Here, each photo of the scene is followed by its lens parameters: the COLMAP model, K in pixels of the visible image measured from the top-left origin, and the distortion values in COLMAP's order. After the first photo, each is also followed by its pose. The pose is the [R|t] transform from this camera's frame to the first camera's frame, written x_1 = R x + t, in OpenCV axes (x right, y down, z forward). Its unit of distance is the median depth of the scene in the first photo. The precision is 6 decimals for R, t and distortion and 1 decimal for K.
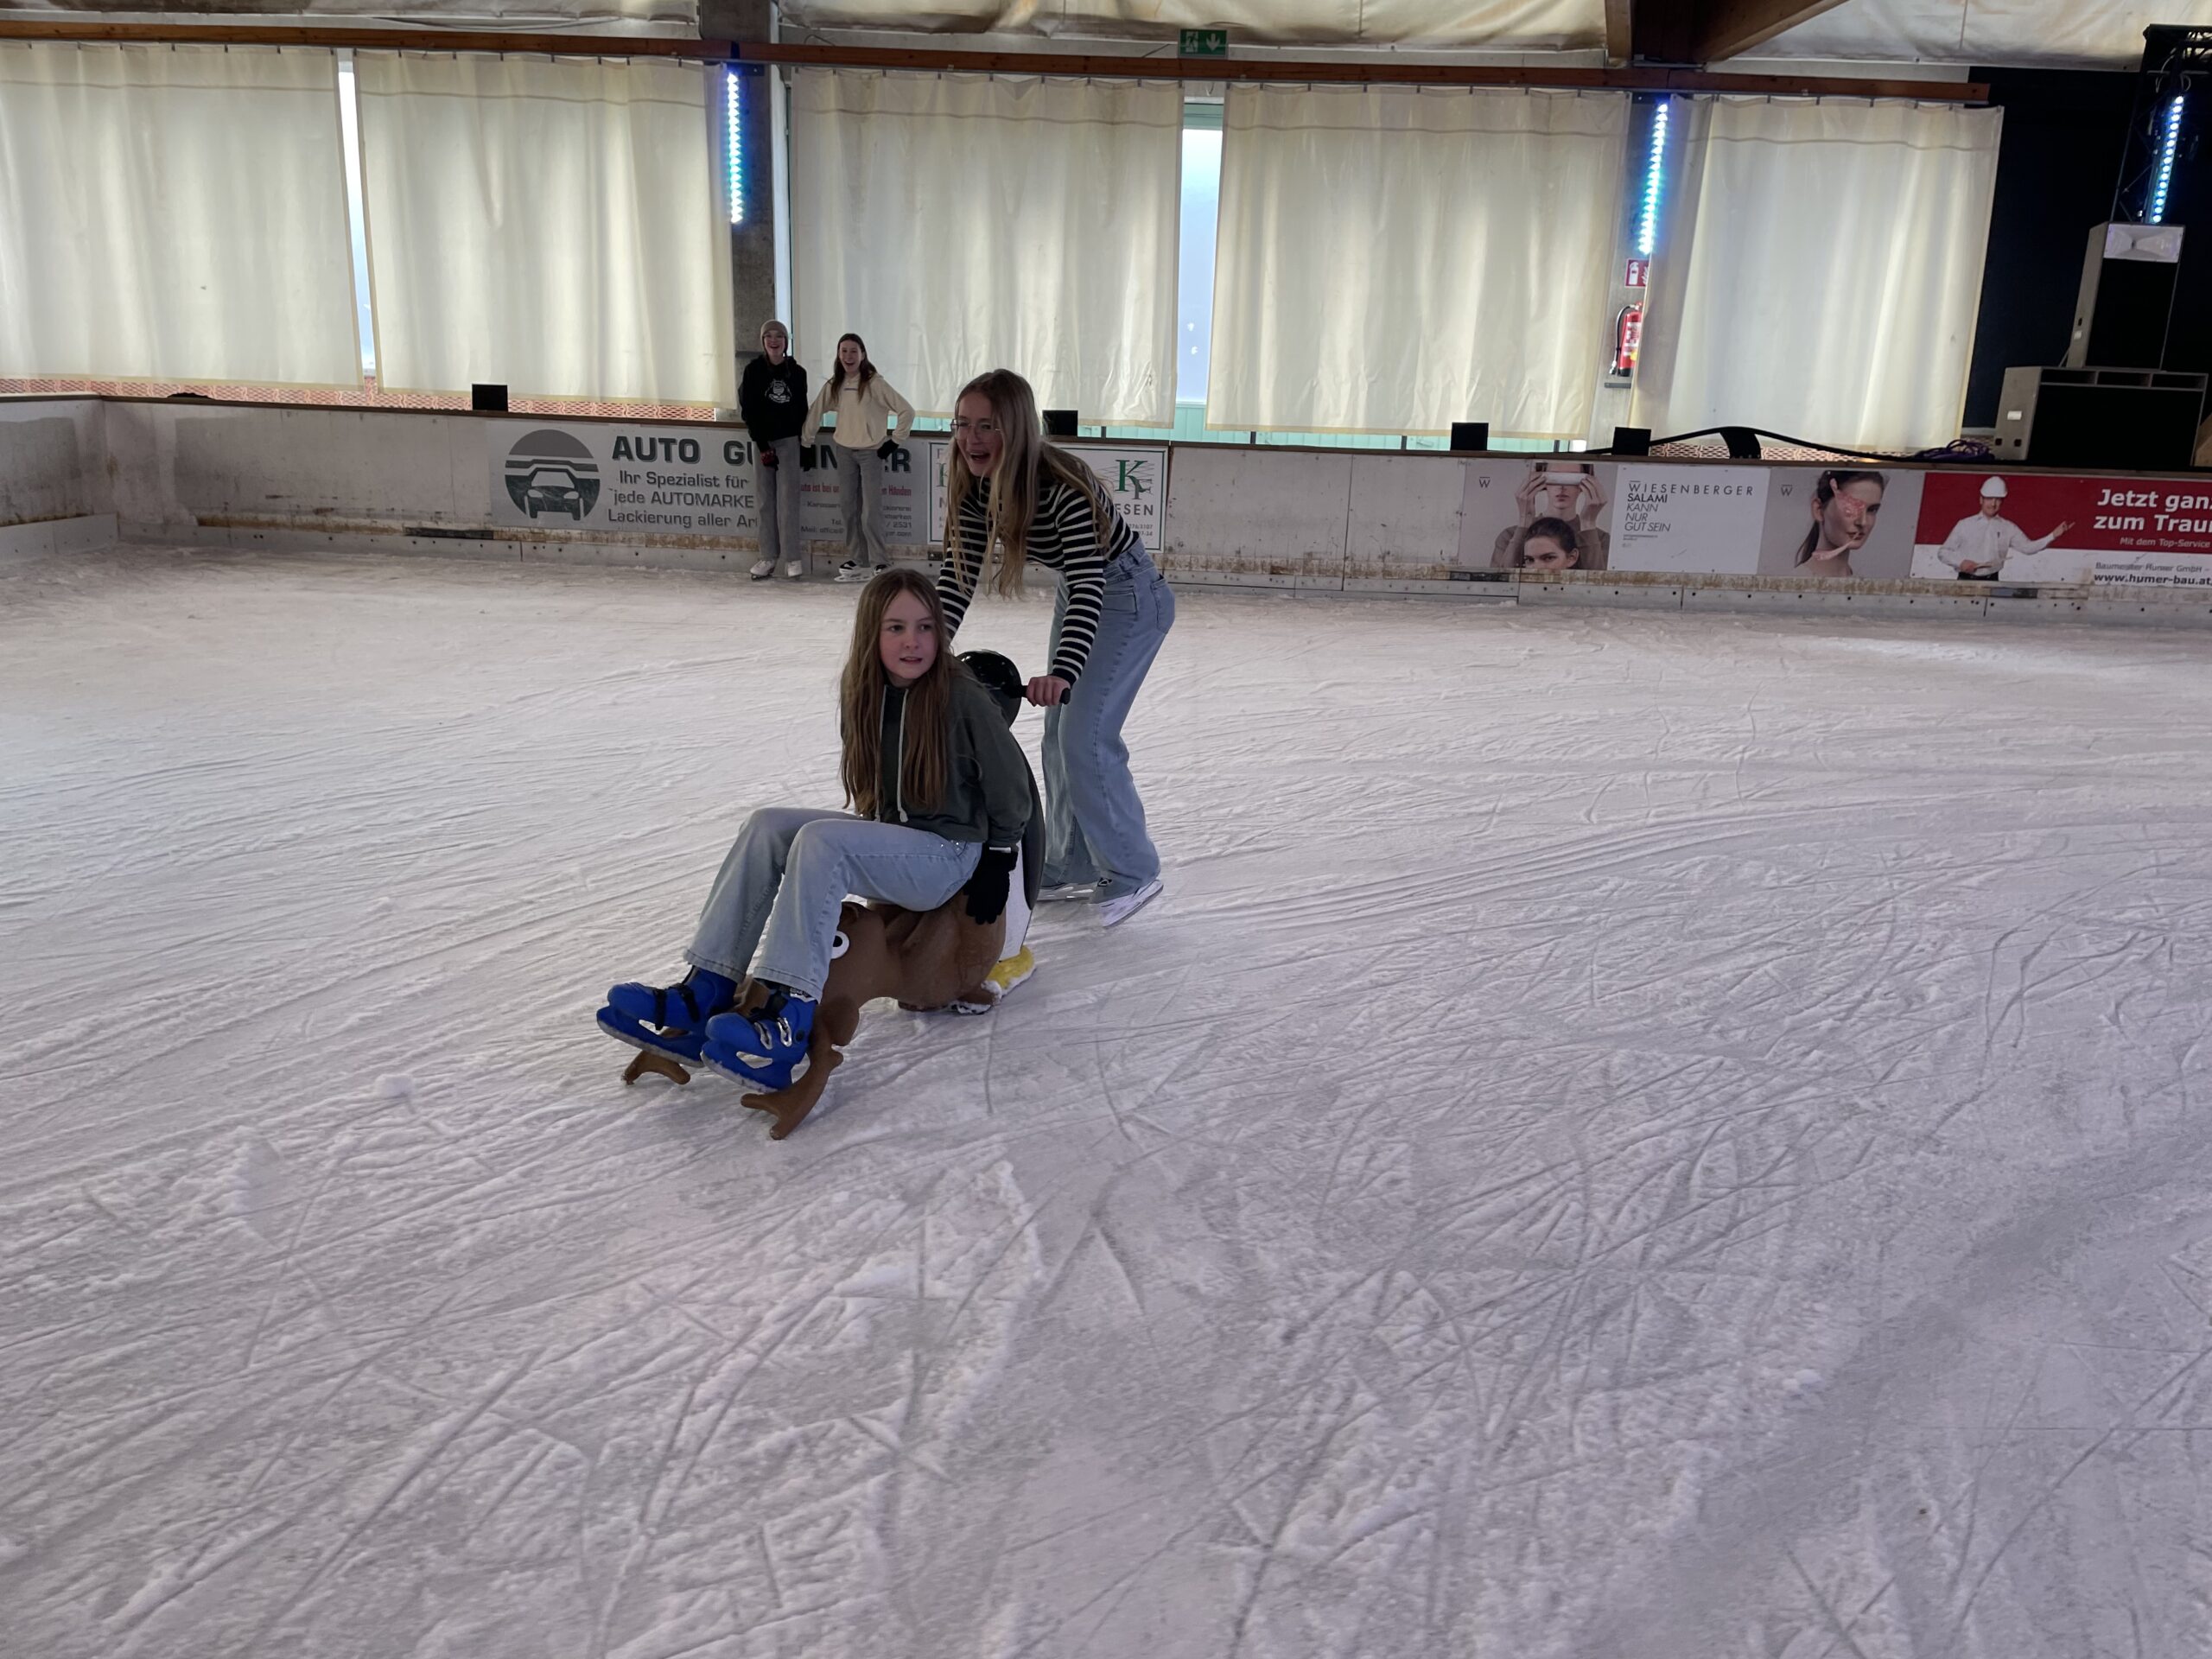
lens RADIAL K [[1688.9, 0, 1126.2], [0, 1688.9, 810.3], [0, 0, 1]] dist [0.087540, -0.113820]
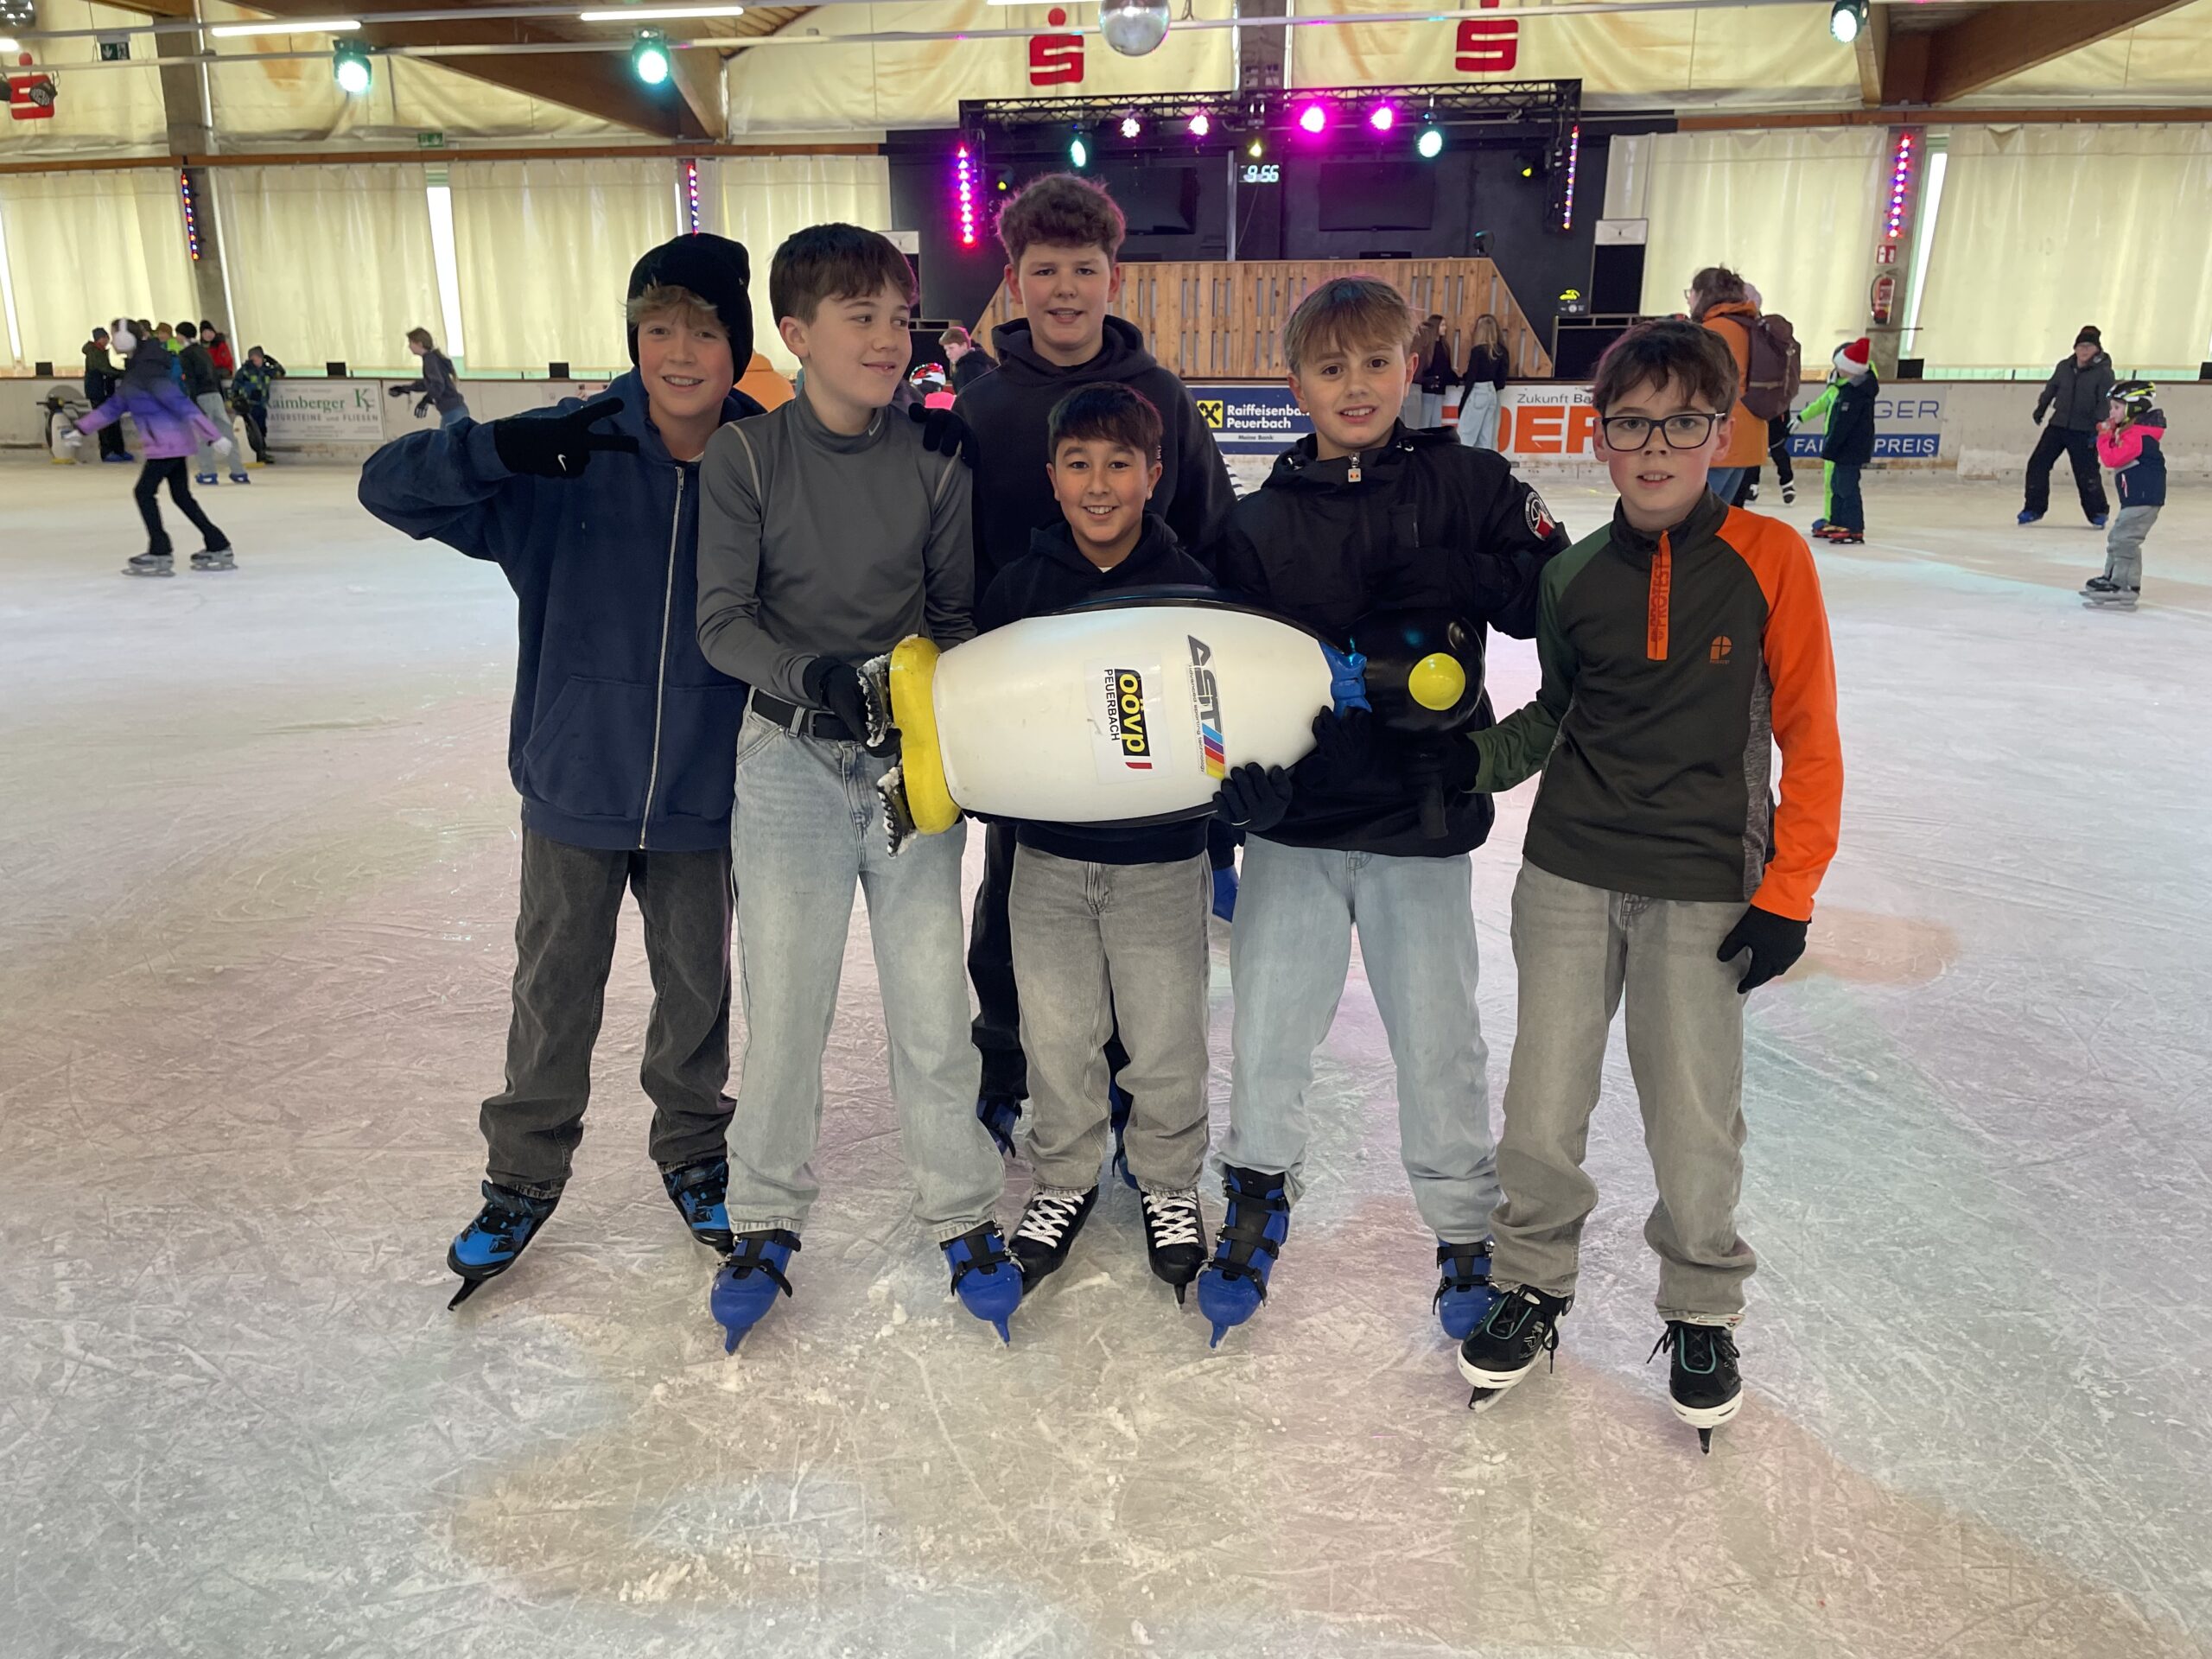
lens RADIAL K [[1688.9, 0, 1102.6], [0, 1688.9, 837.3], [0, 0, 1]] dist [0.087540, -0.113820]
pose [[0.988711, 0.002779, -0.149809, 0.944849], [0.000600, 0.999747, 0.022502, 0.196437], [0.149833, -0.022338, 0.988459, -0.577810]]
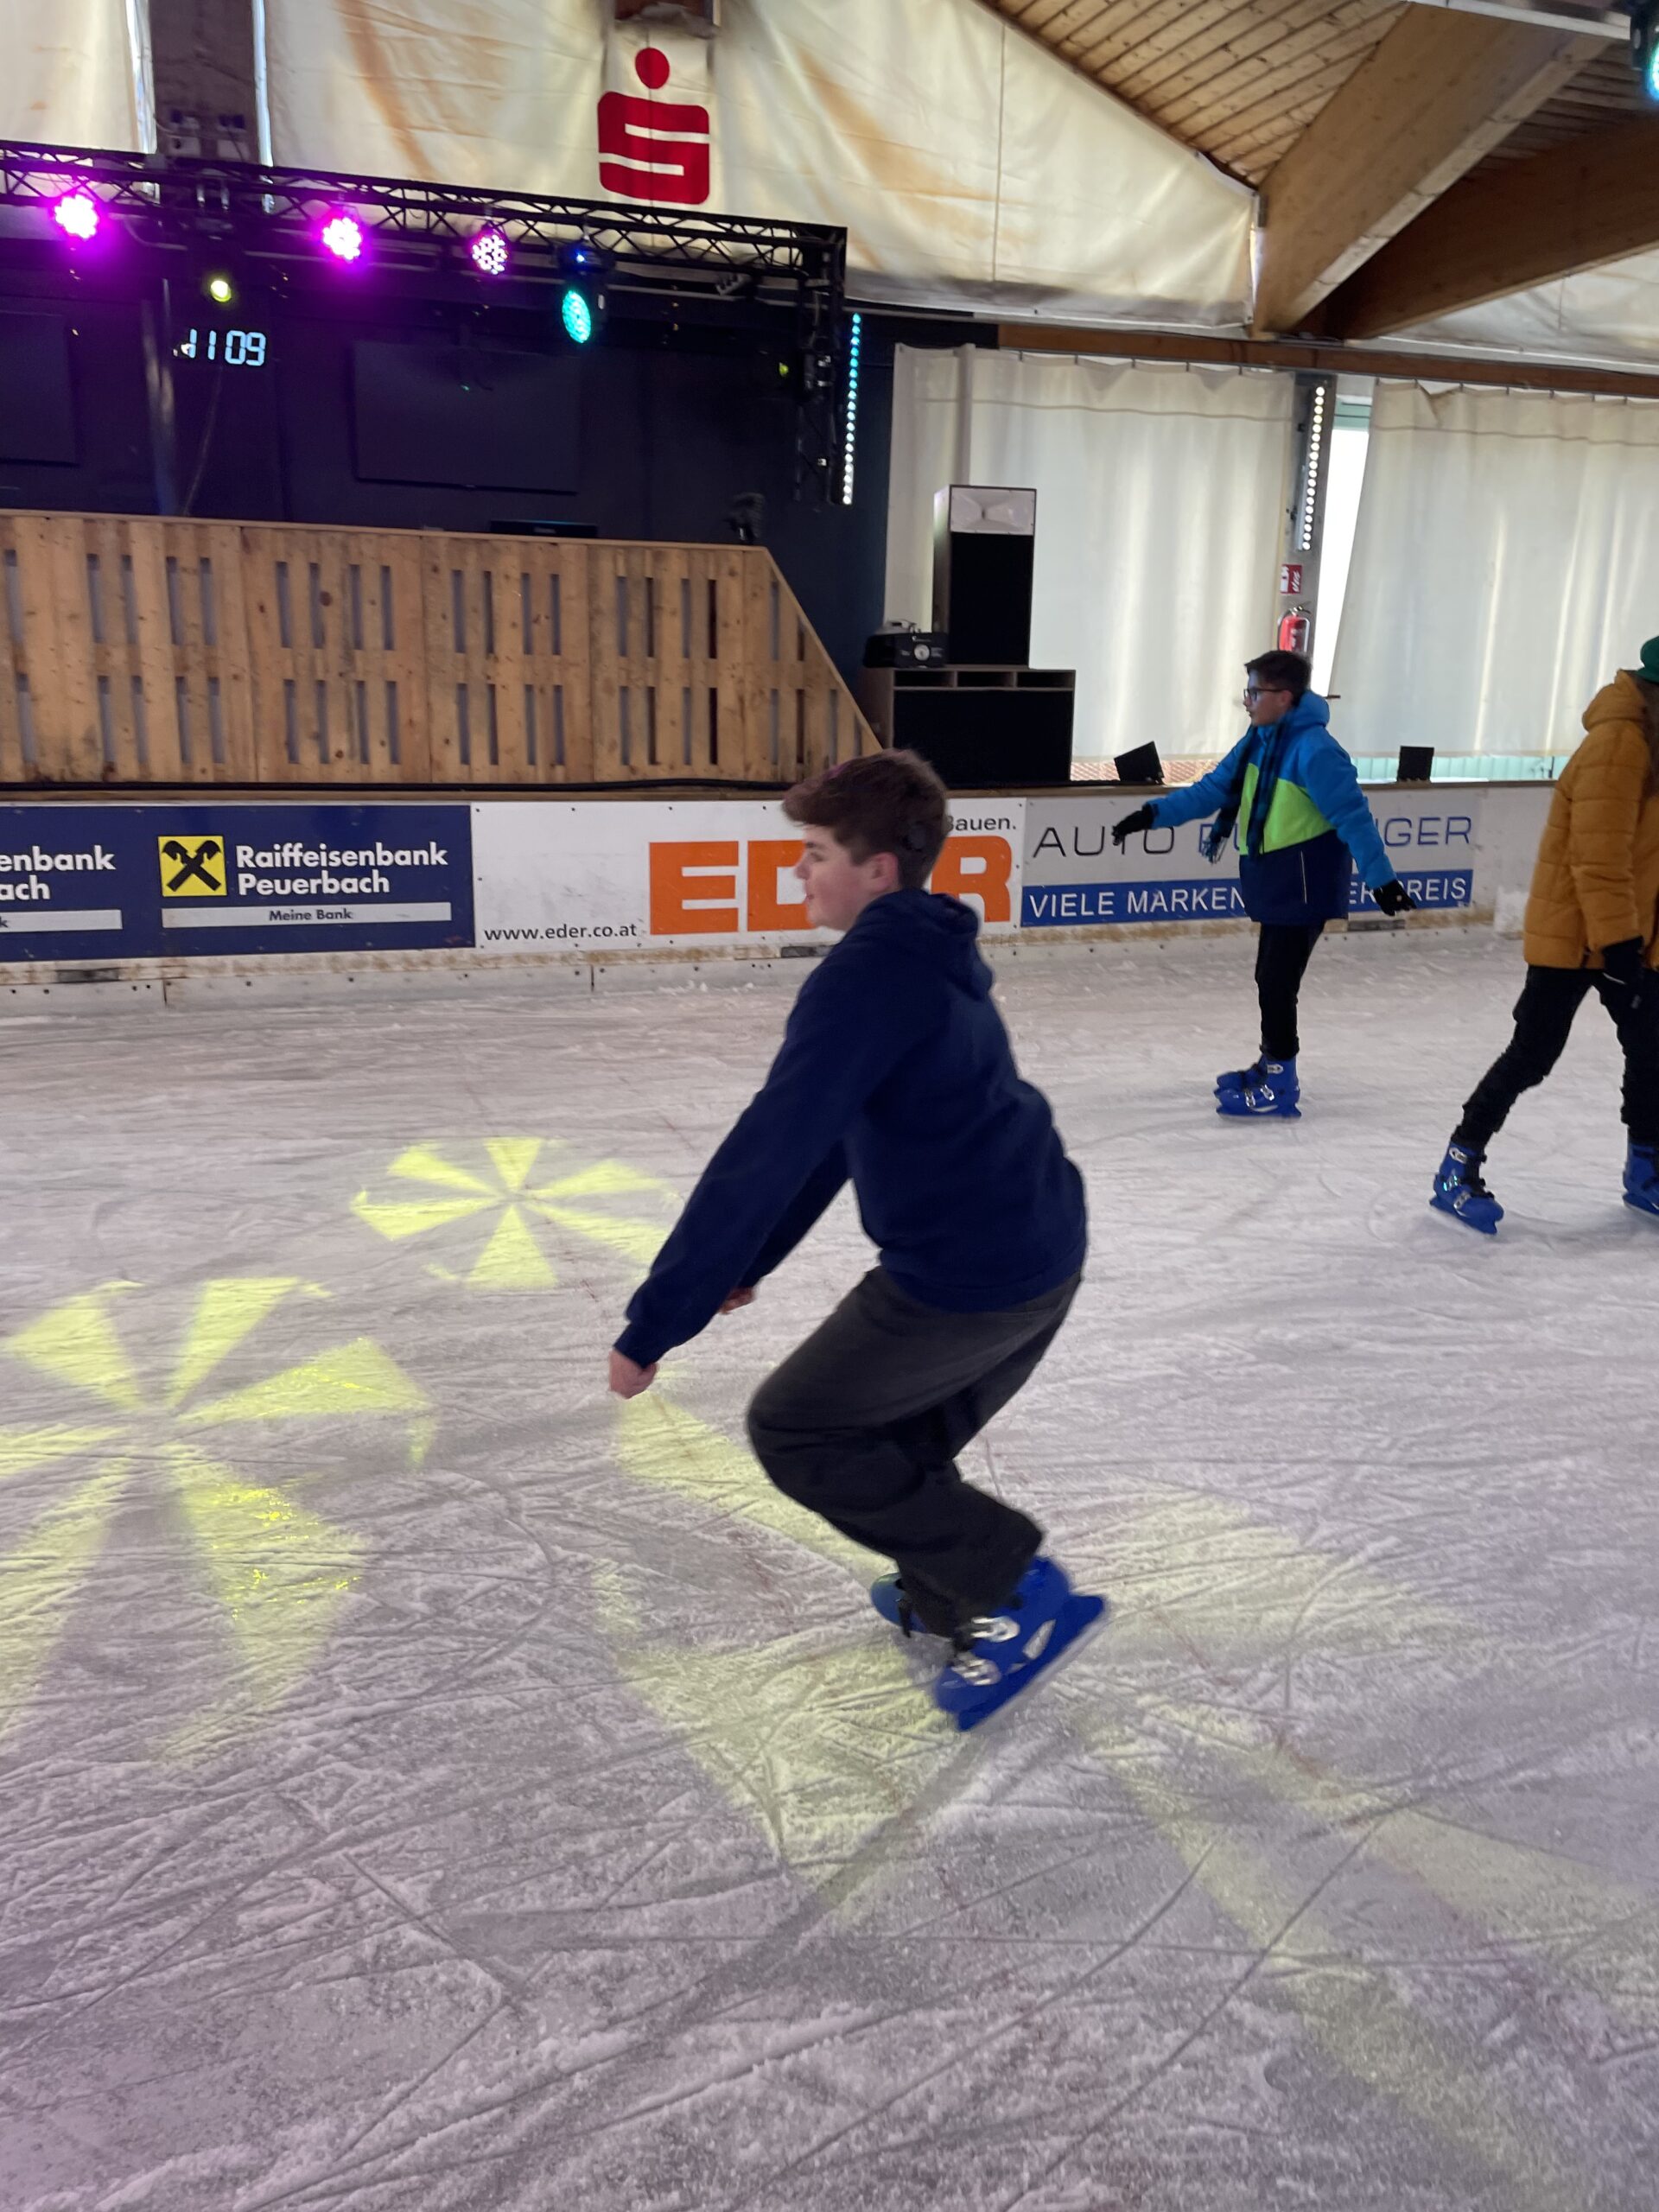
lens RADIAL K [[1688.9, 0, 817.7], [0, 1688.9, 1077.8], [0, 0, 1]] dist [0.087540, -0.113820]
pose [[0.929862, -0.108270, 0.351616, 0.797499], [0.115955, 0.993254, -0.000801, -0.034505], [-0.349157, 0.041517, 0.936144, 0.237323]]
